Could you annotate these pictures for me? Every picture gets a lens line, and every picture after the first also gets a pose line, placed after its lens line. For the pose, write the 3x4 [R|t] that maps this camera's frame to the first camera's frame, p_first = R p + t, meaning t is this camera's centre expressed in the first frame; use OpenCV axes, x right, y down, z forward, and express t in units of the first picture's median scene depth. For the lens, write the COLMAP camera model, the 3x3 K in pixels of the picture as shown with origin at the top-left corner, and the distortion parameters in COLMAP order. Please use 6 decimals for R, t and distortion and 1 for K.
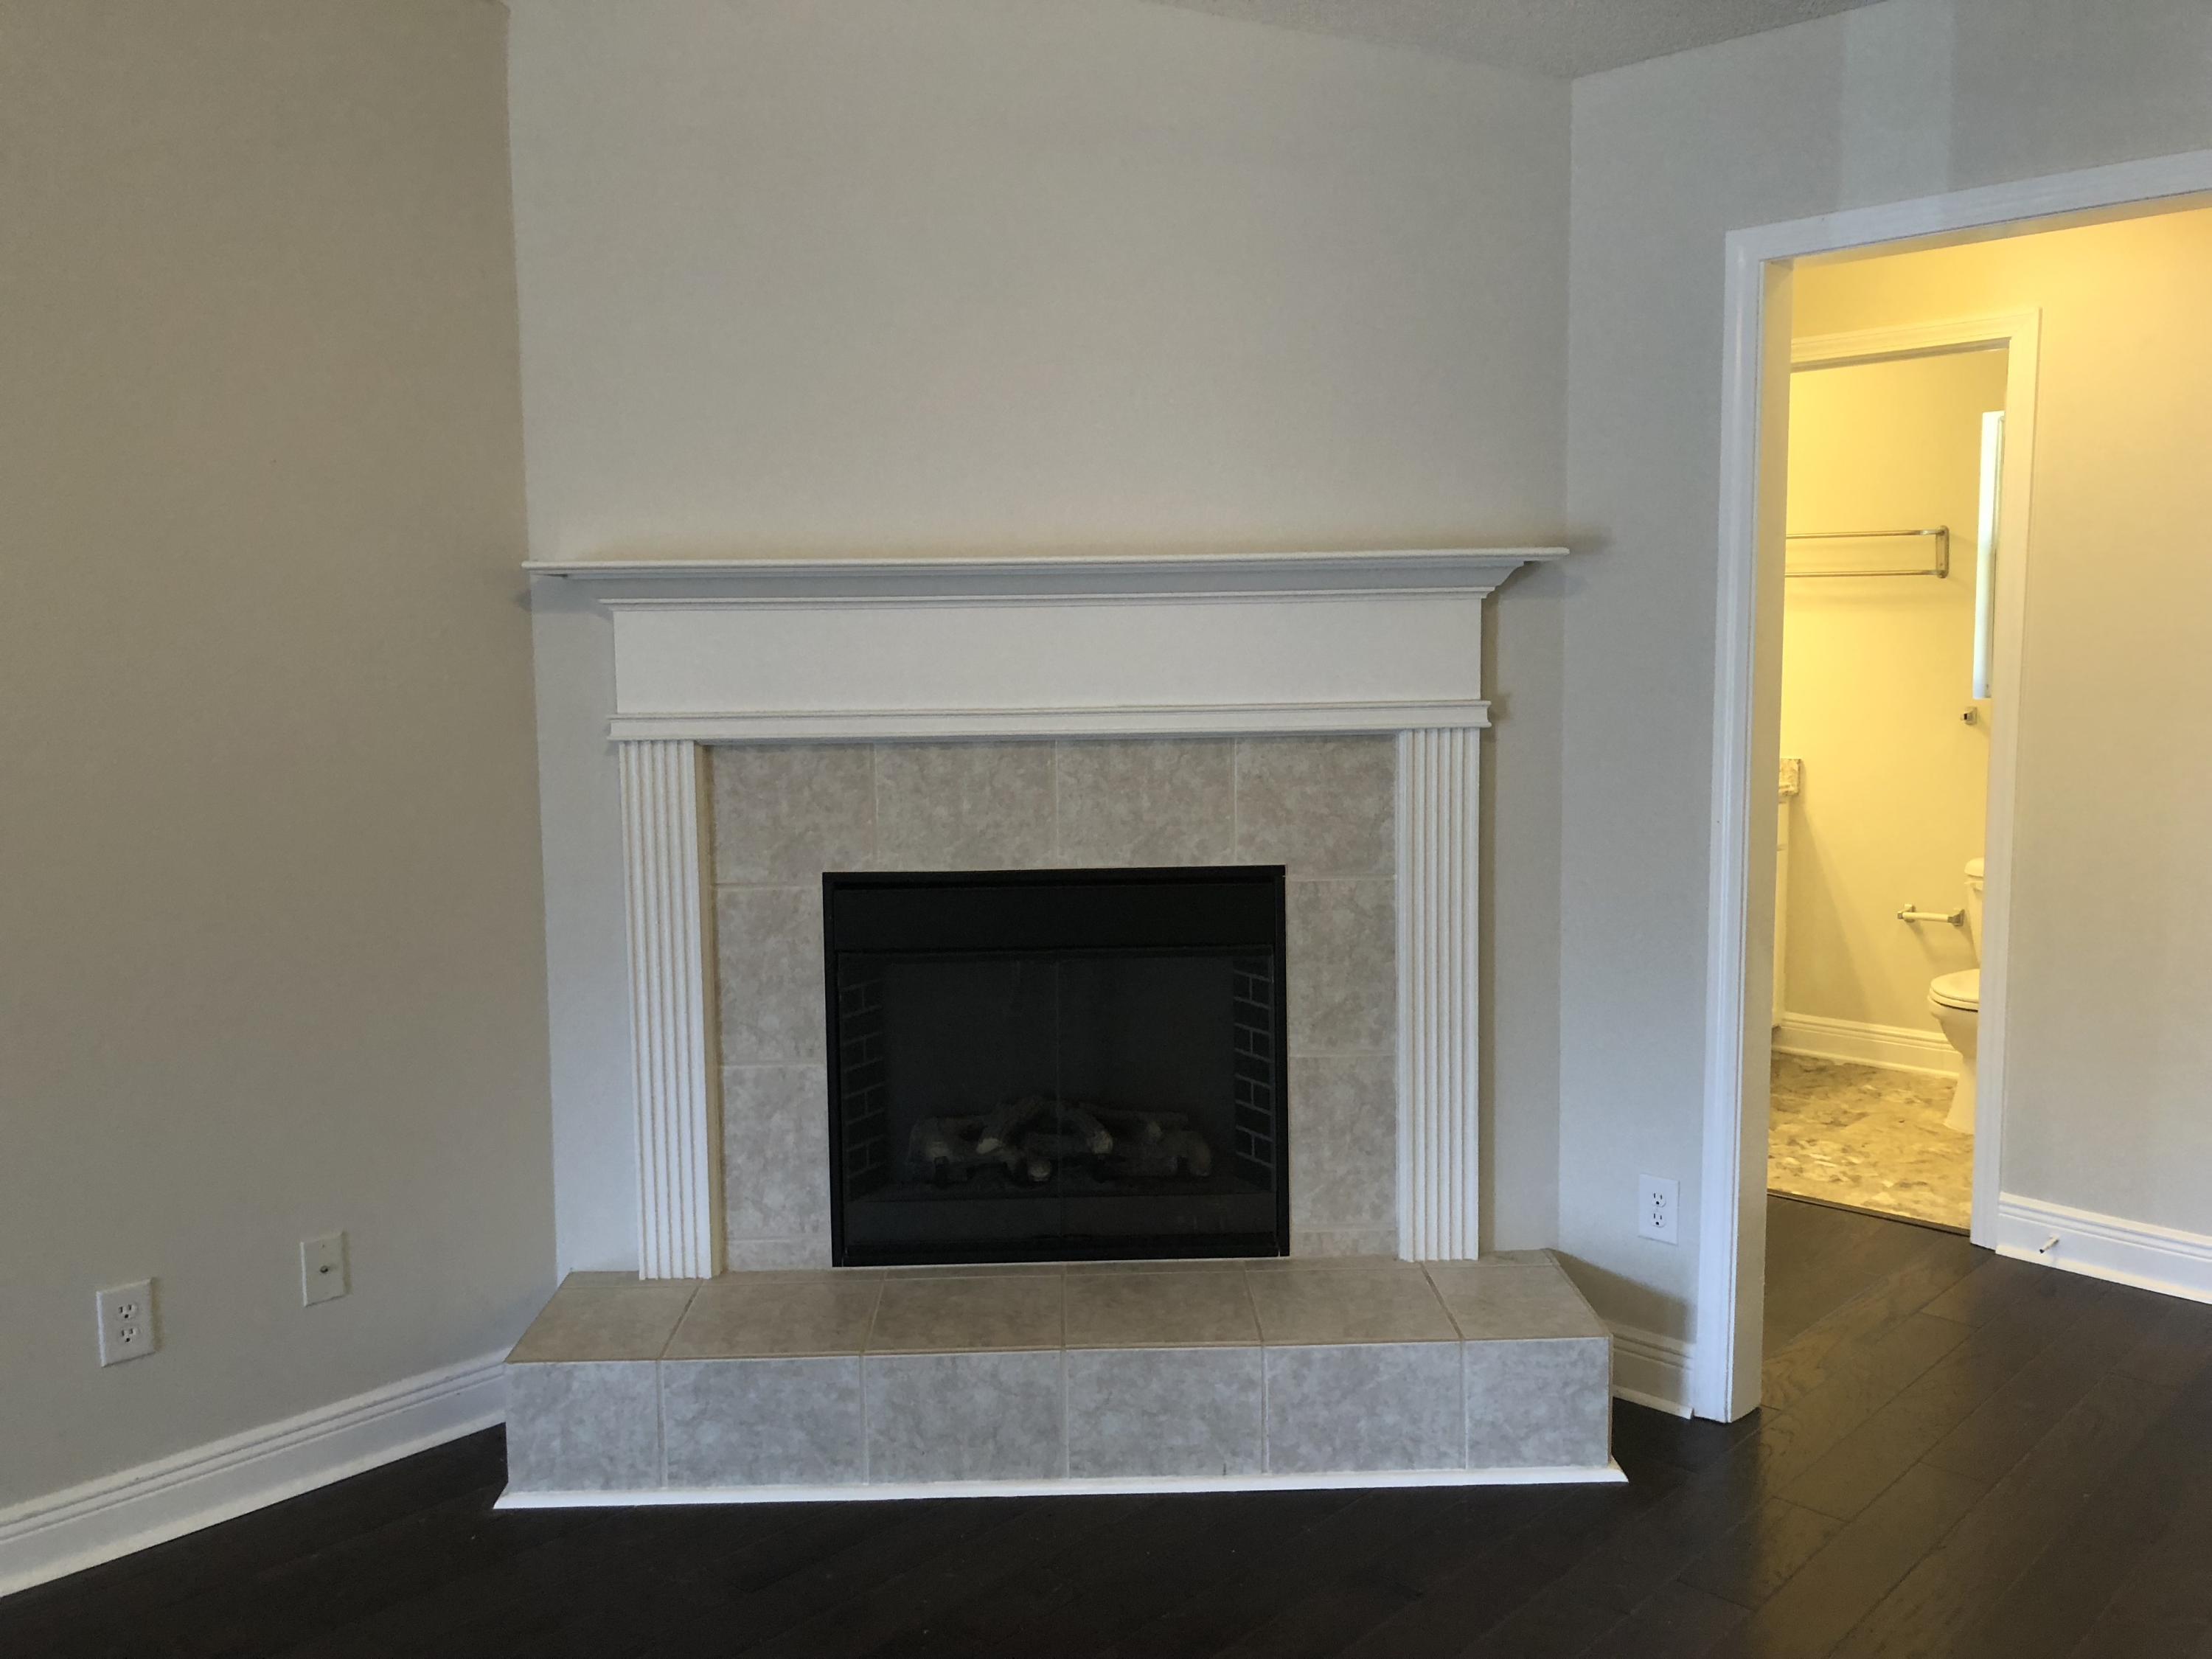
lens RADIAL K [[1795.8, 0, 1104.2], [0, 1795.8, 815.4], [0, 0, 1]] dist [0.026727, -0.038175]
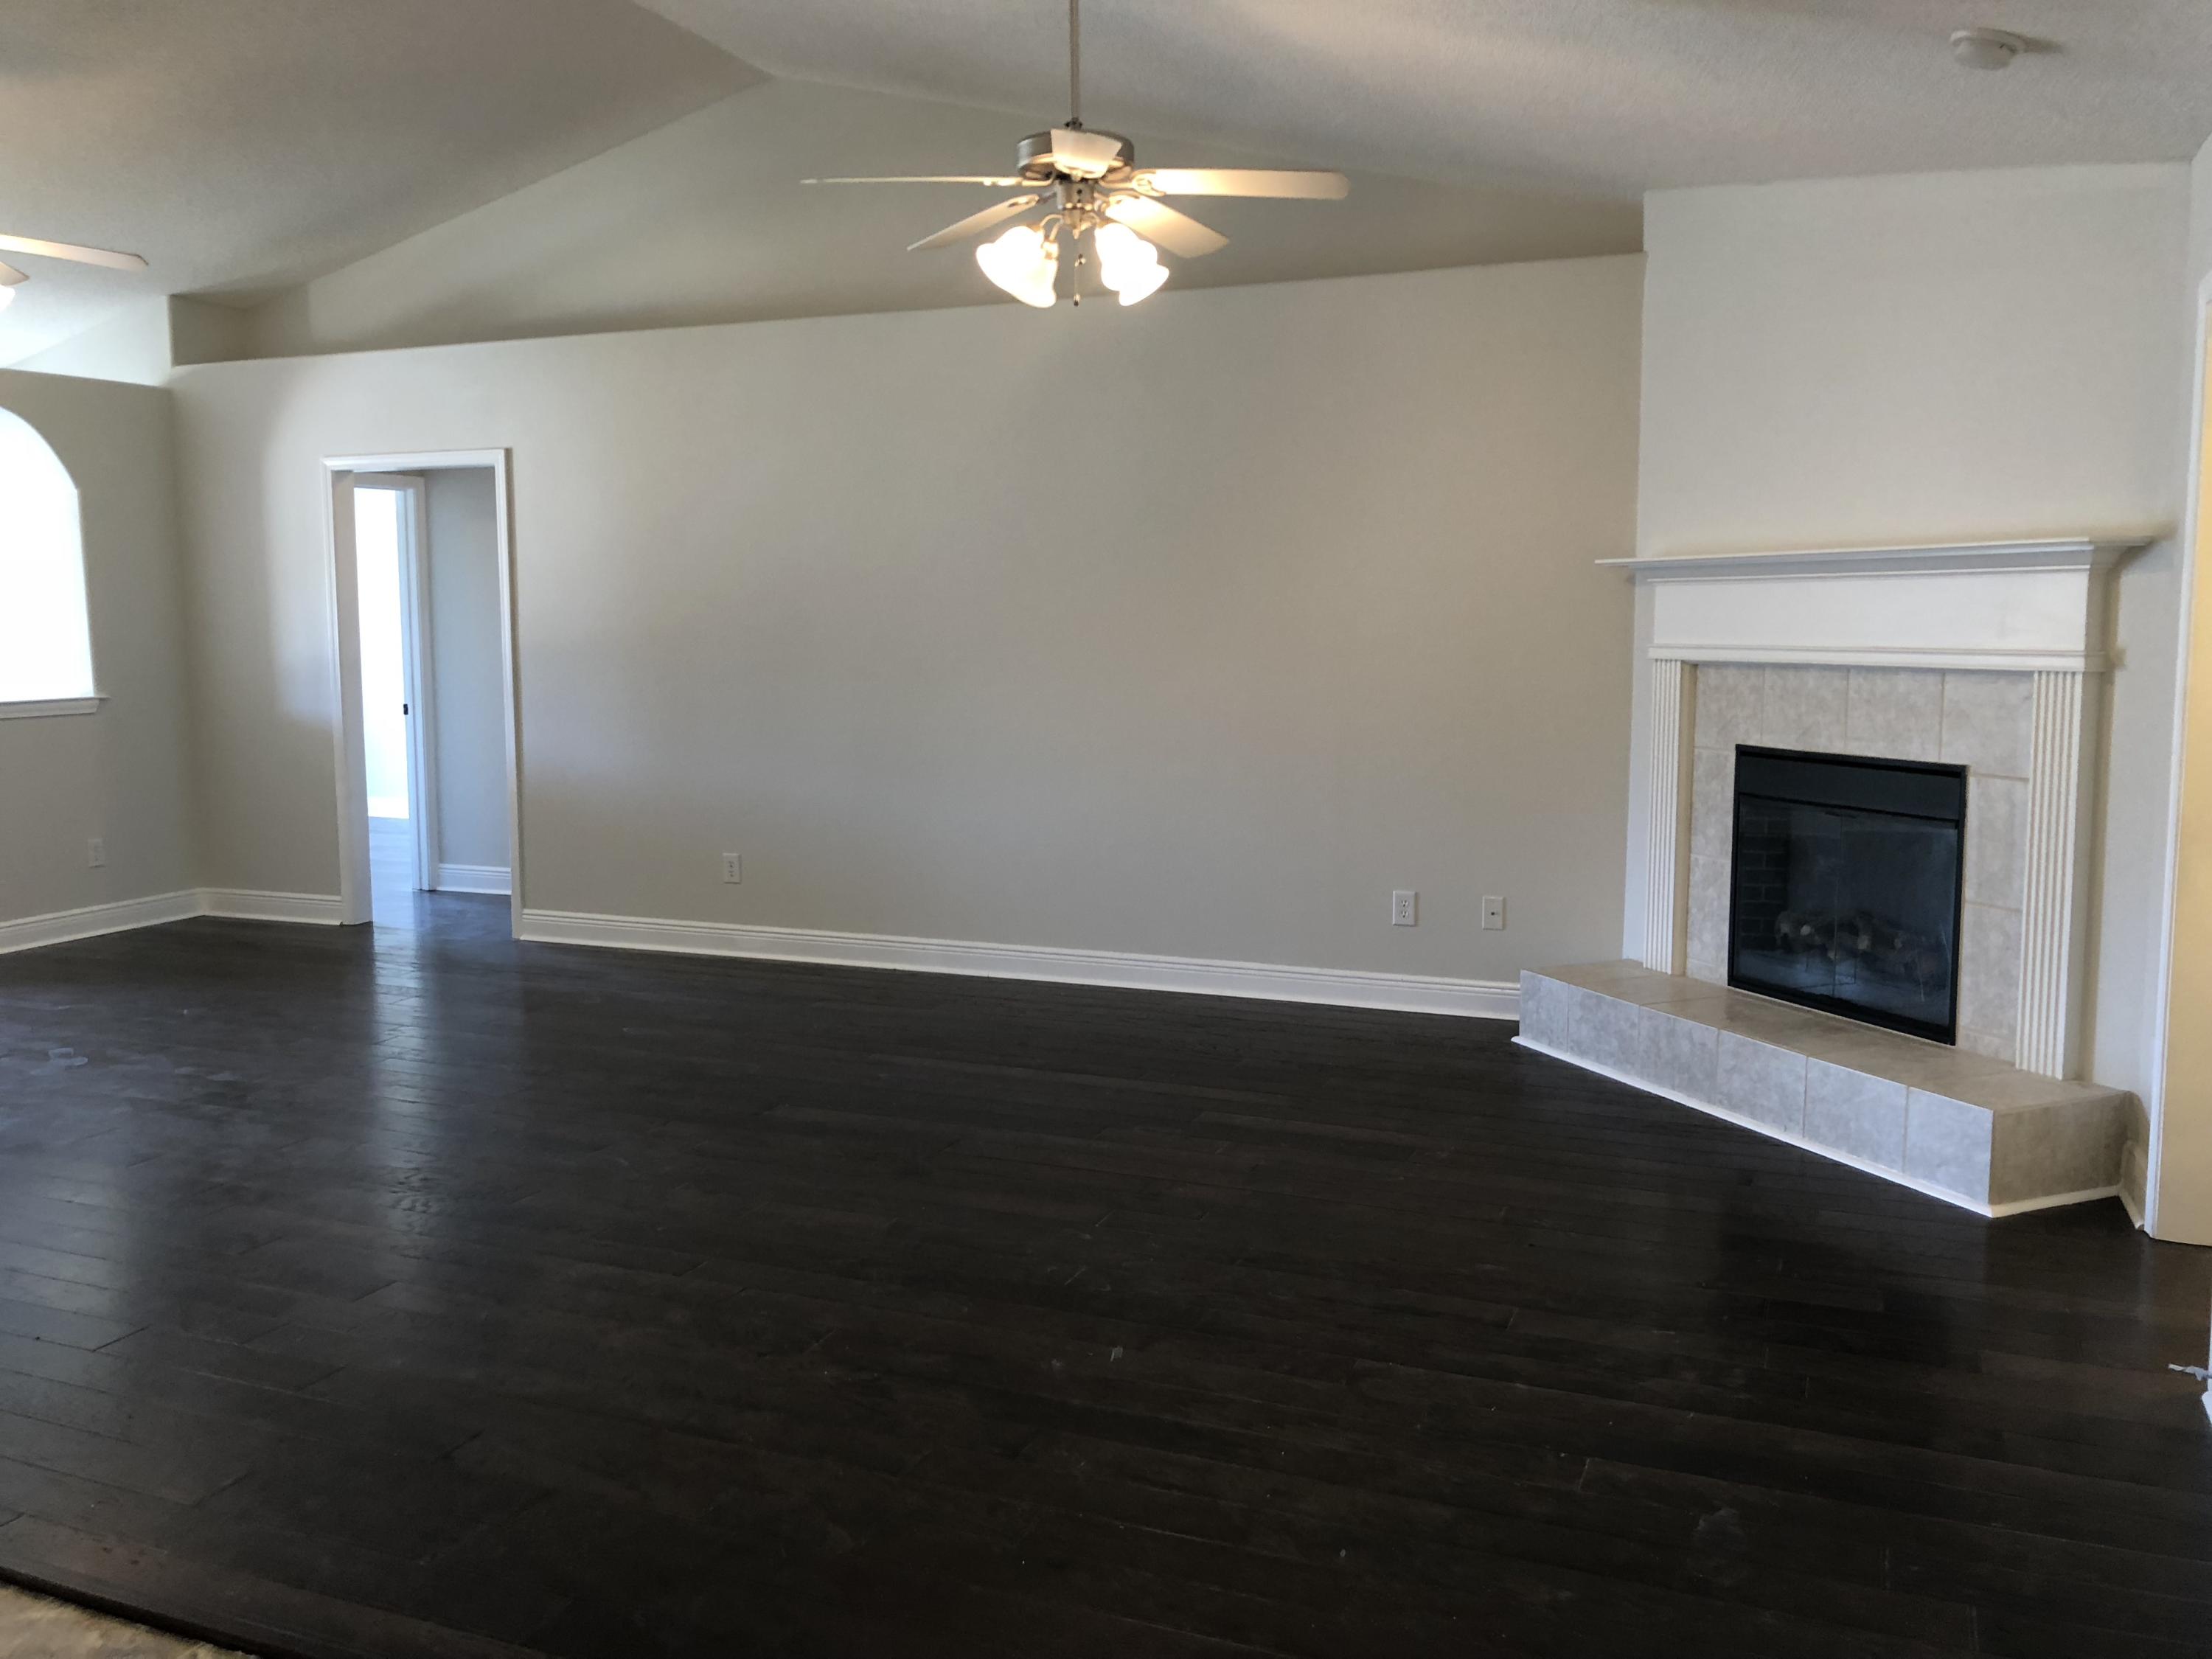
lens RADIAL K [[1795.8, 0, 1089.0], [0, 1795.8, 829.7], [0, 0, 1]] dist [0.026727, -0.038175]
pose [[0.352137, 0.123635, -0.927747, 1.189501], [-0.095895, 0.990786, 0.095638, 0.008672], [0.931023, 0.055288, 0.360748, -0.146015]]
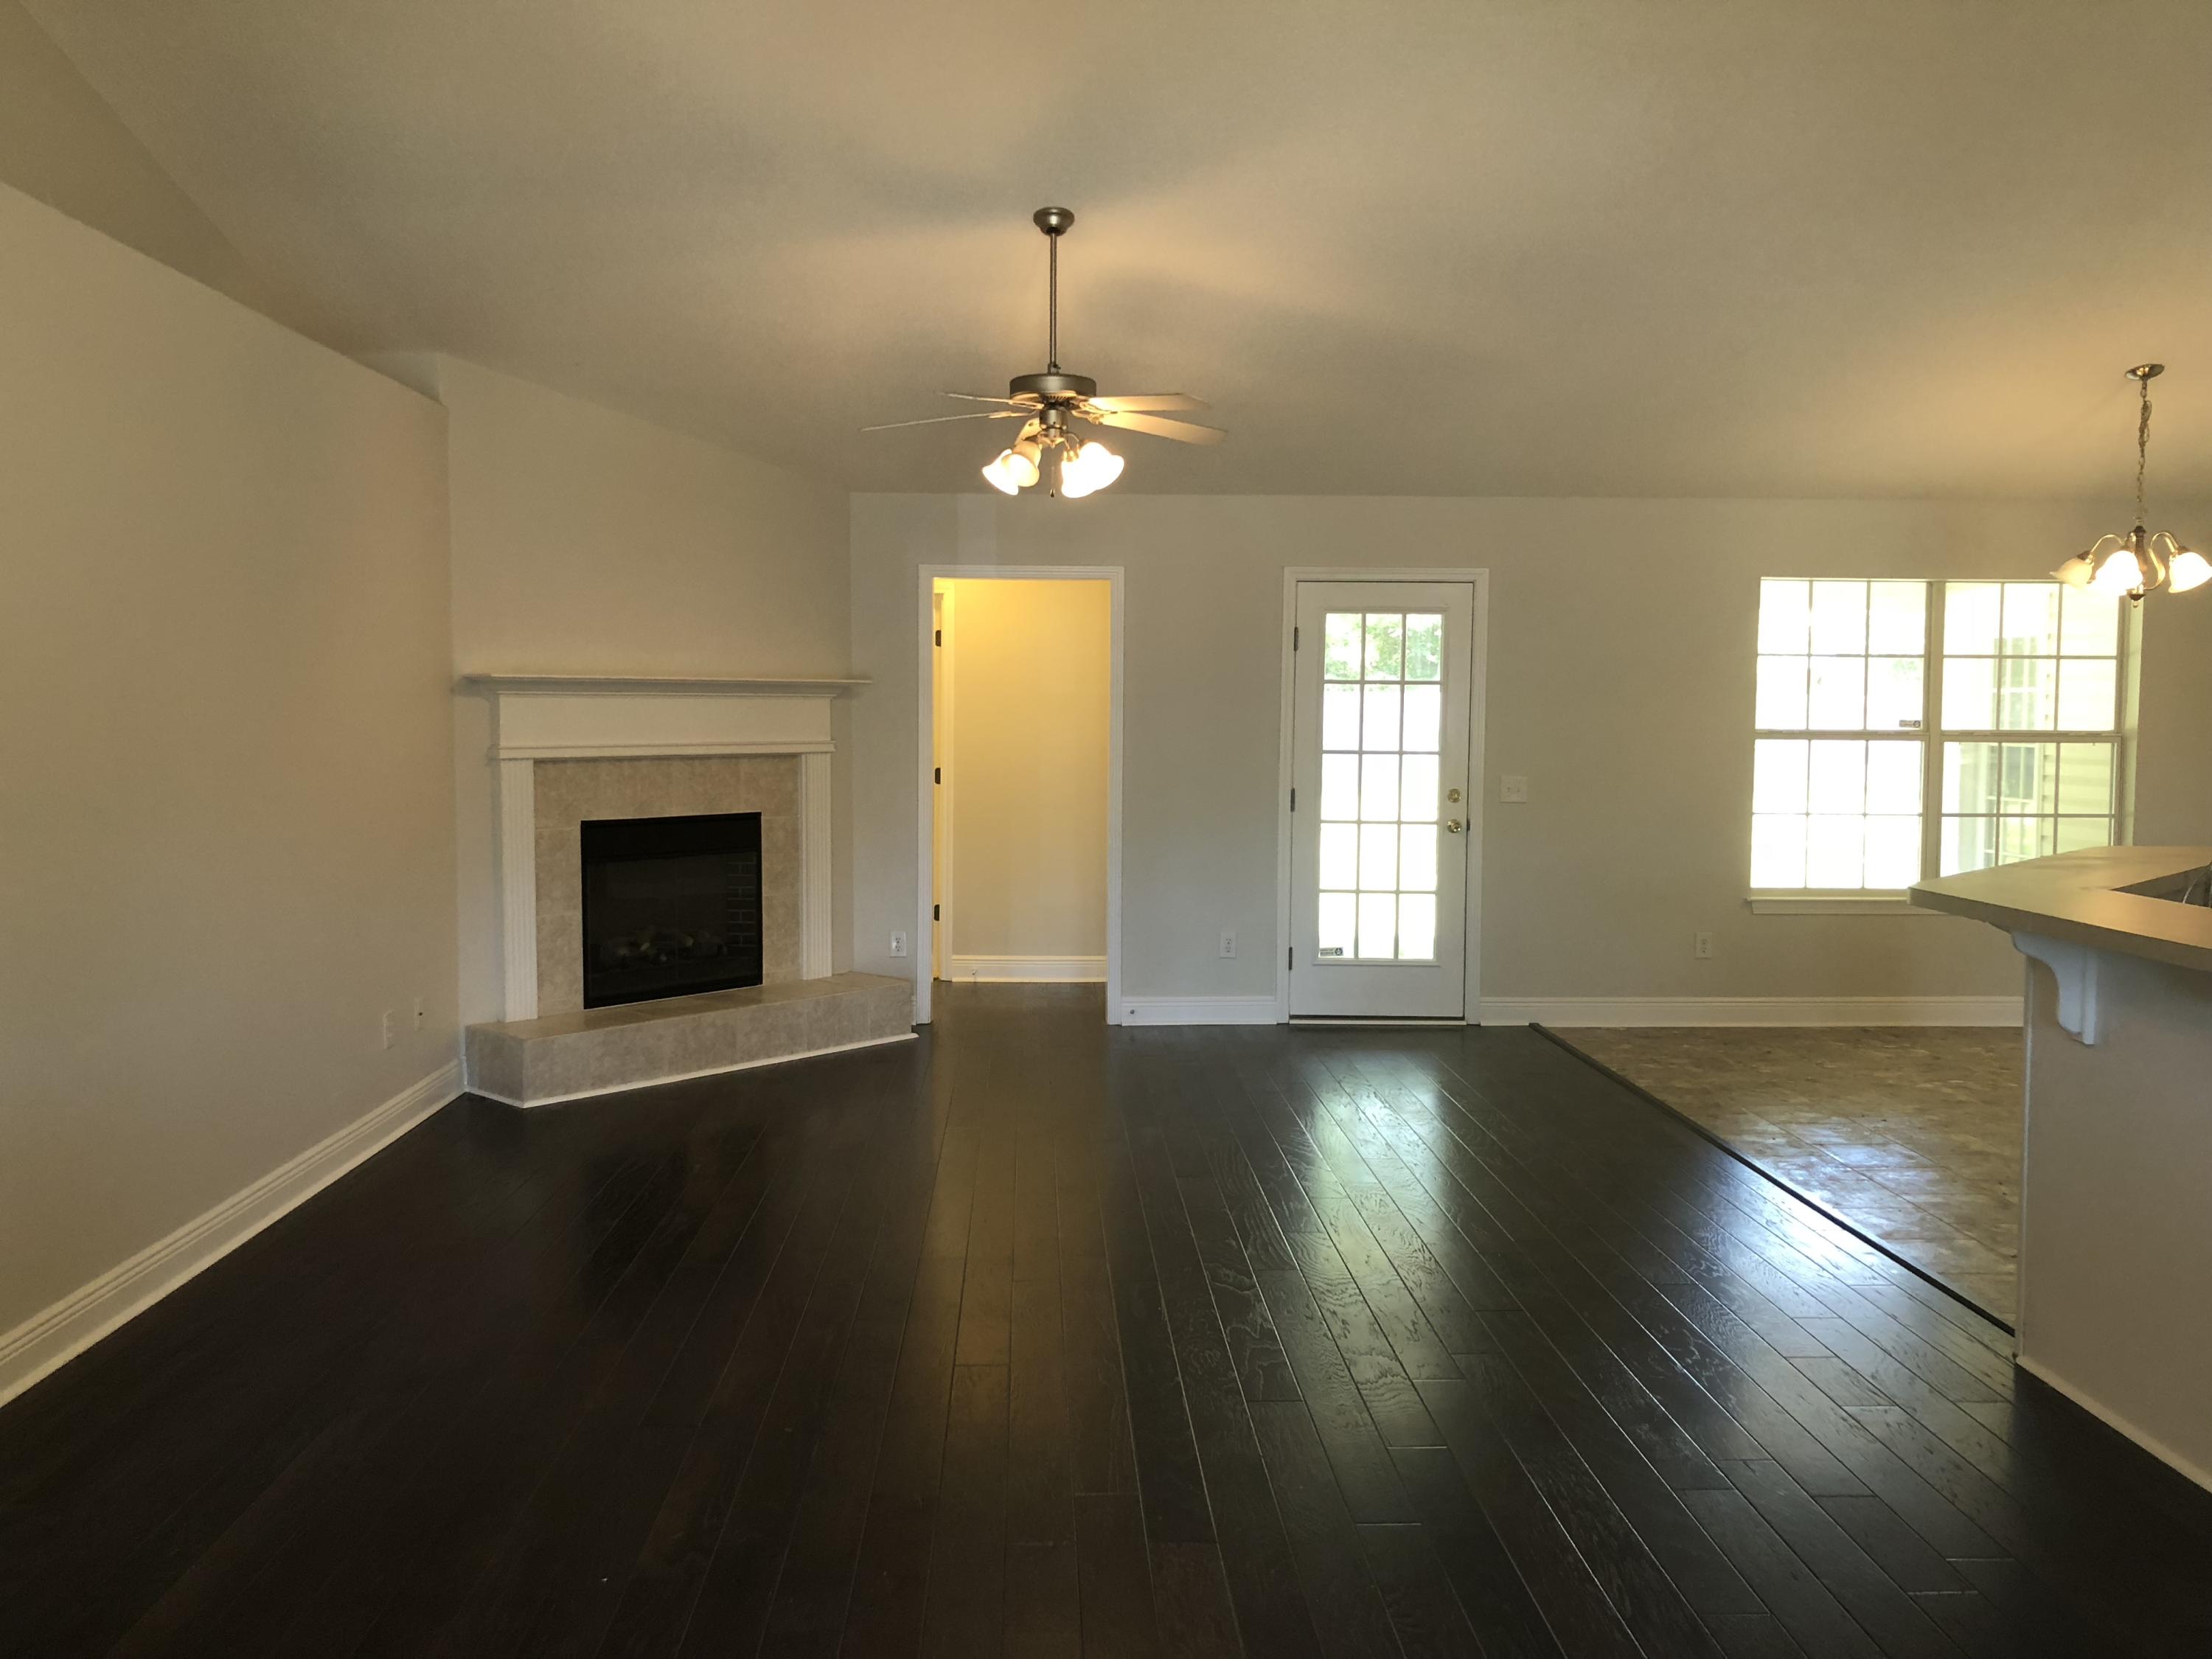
lens RADIAL K [[1795.8, 0, 1112.6], [0, 1795.8, 828.7], [0, 0, 1]] dist [0.026727, -0.038175]
pose [[0.684556, -0.031645, 0.728273, -1.292396], [0.066783, 0.997578, -0.019427, 0.126195], [-0.725894, 0.061935, 0.685012, -0.926781]]
